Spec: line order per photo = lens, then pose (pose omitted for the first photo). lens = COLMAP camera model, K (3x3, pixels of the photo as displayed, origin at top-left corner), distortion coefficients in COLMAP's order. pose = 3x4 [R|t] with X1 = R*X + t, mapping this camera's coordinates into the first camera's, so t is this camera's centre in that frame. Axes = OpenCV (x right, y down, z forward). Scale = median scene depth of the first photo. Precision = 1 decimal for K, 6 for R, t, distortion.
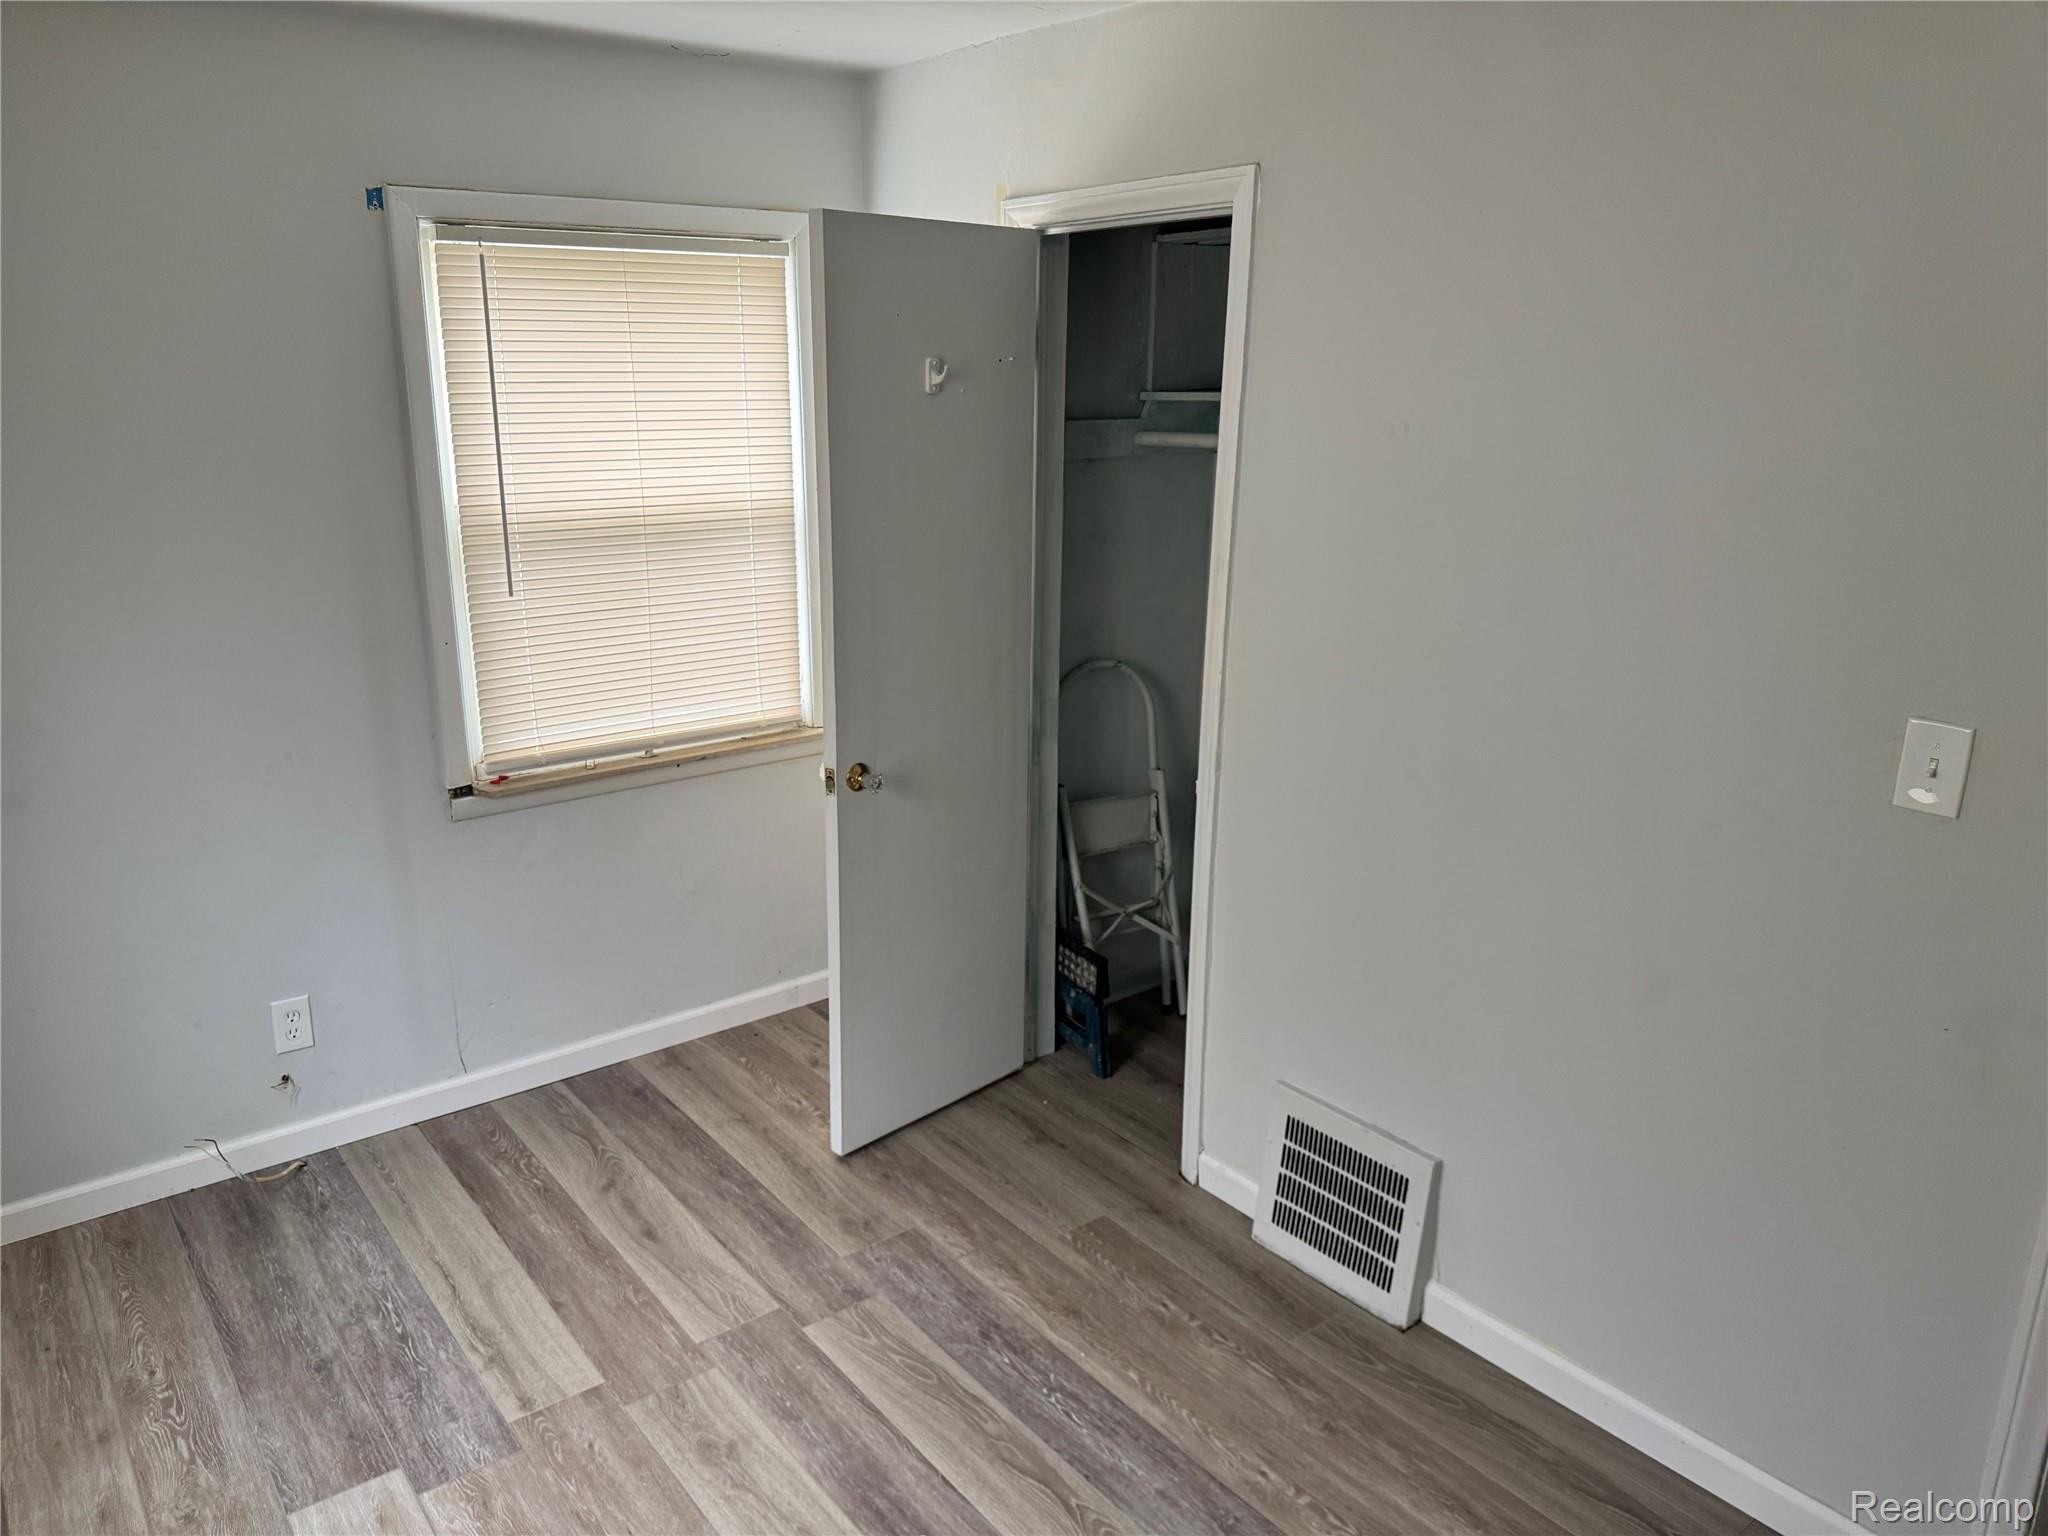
lens RADIAL K [[1429.8, 0, 1009.8], [0, 1429.8, 779.0], [0, 0, 1]] dist [0.063619, -0.086713]
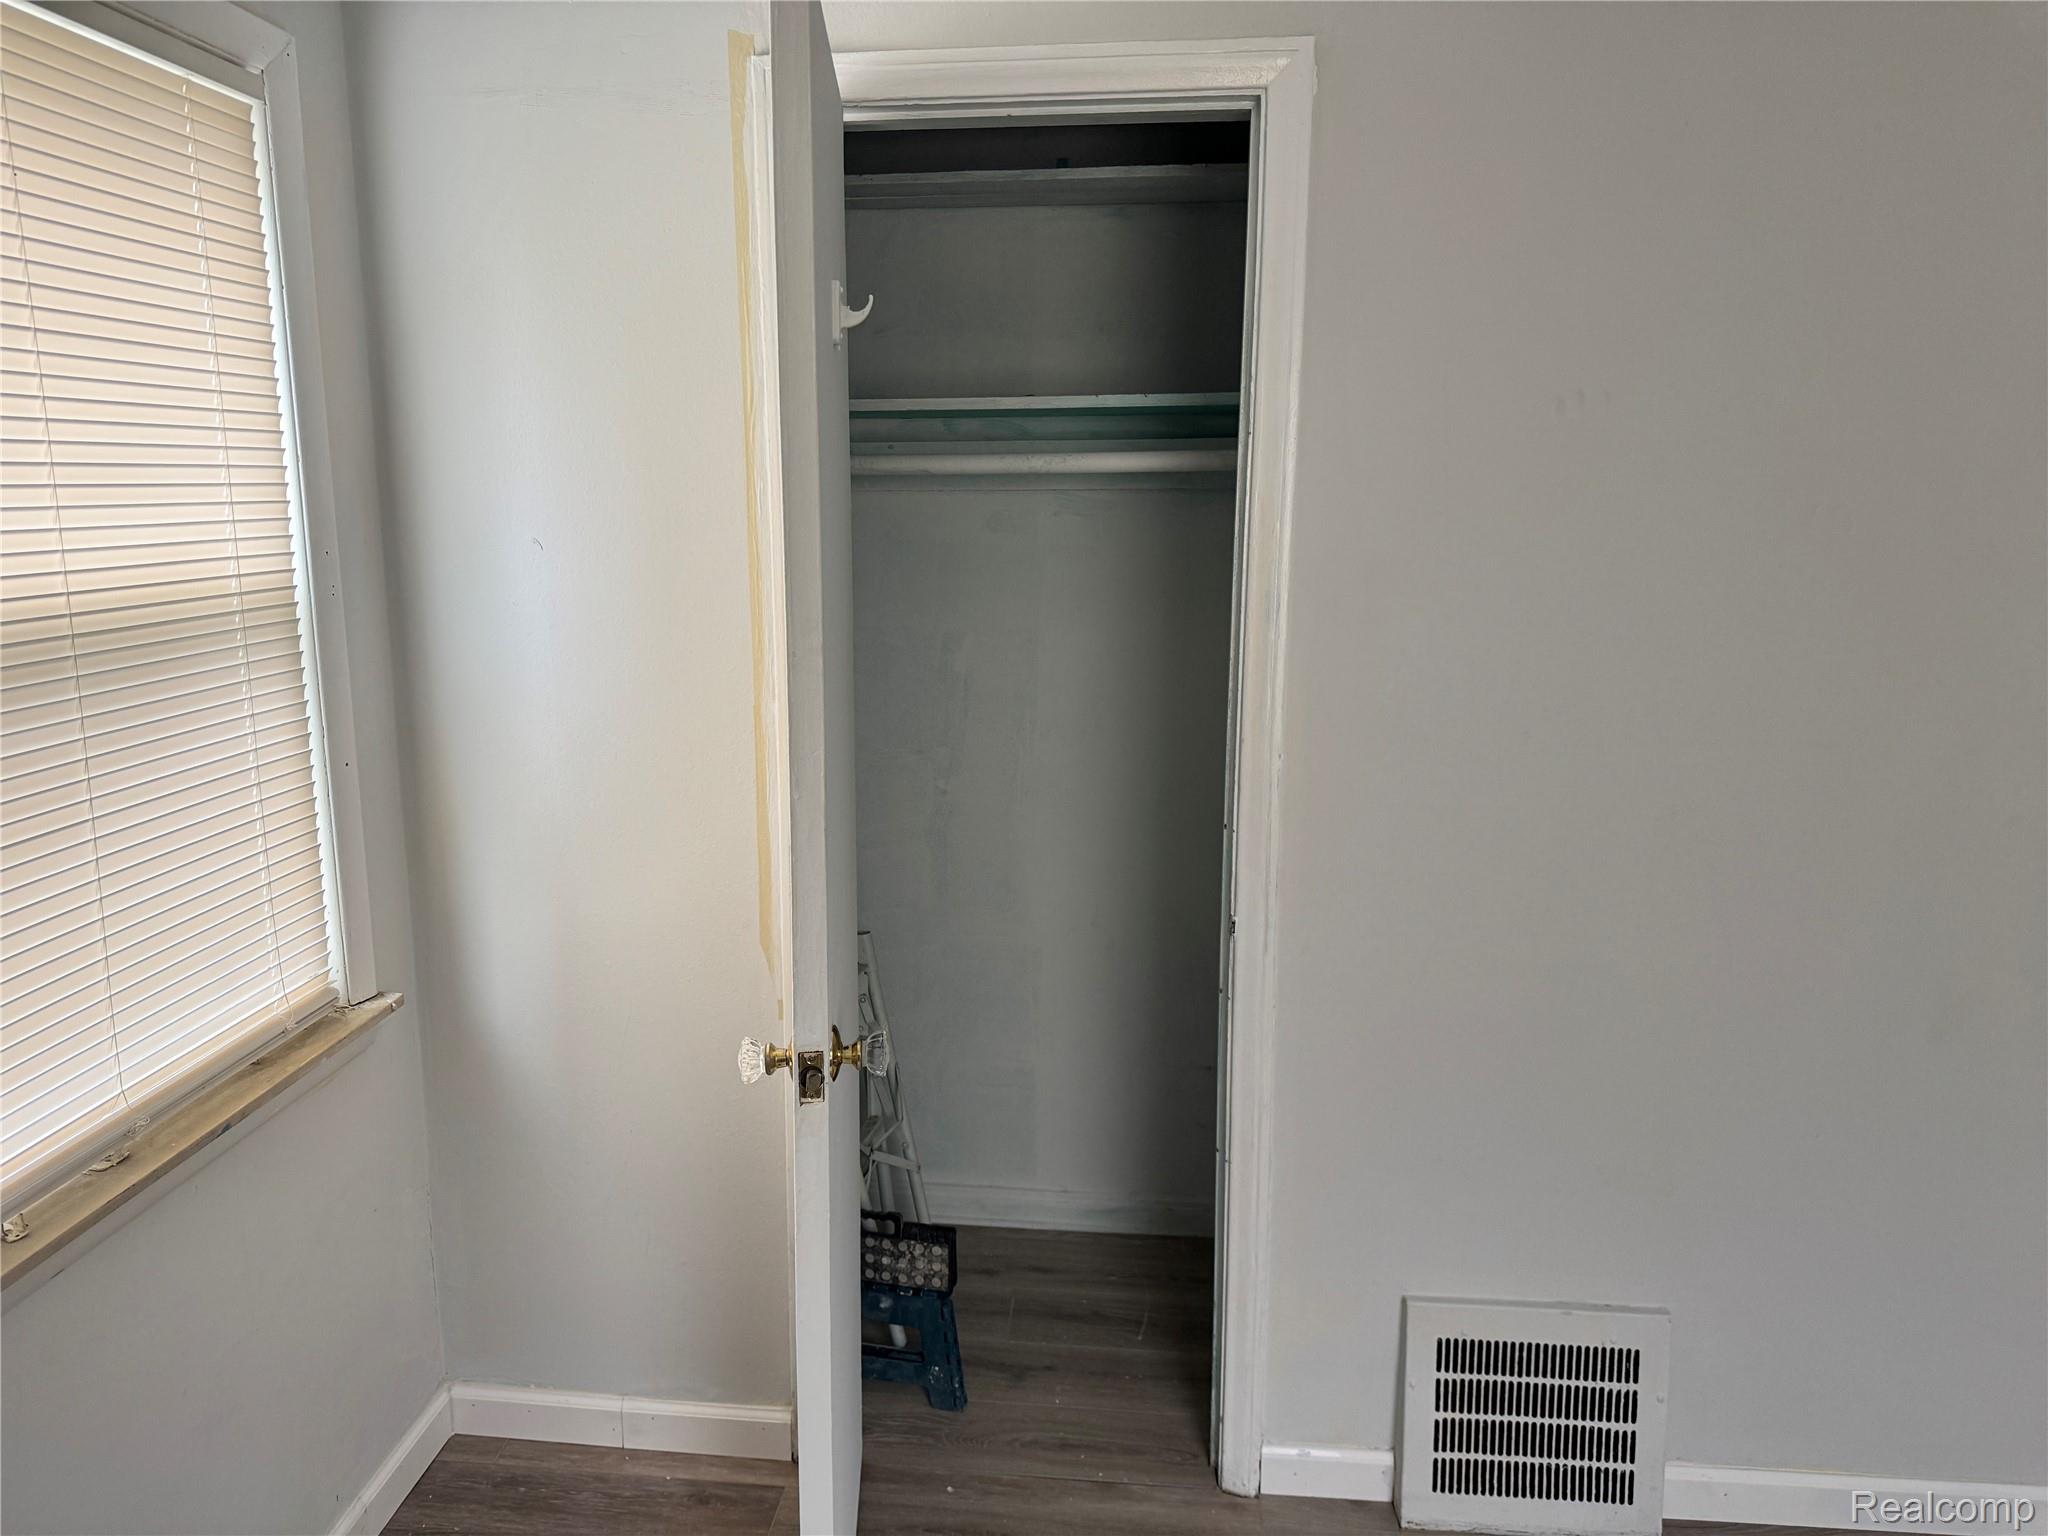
lens RADIAL K [[1429.8, 0, 1028.5], [0, 1429.8, 760.3], [0, 0, 1]] dist [0.063619, -0.086713]
pose [[0.686774, -0.140728, 0.713117, -0.425962], [0.205427, 0.978661, -0.004707, -0.091494], [-0.697238, 0.149726, 0.701029, 0.577770]]
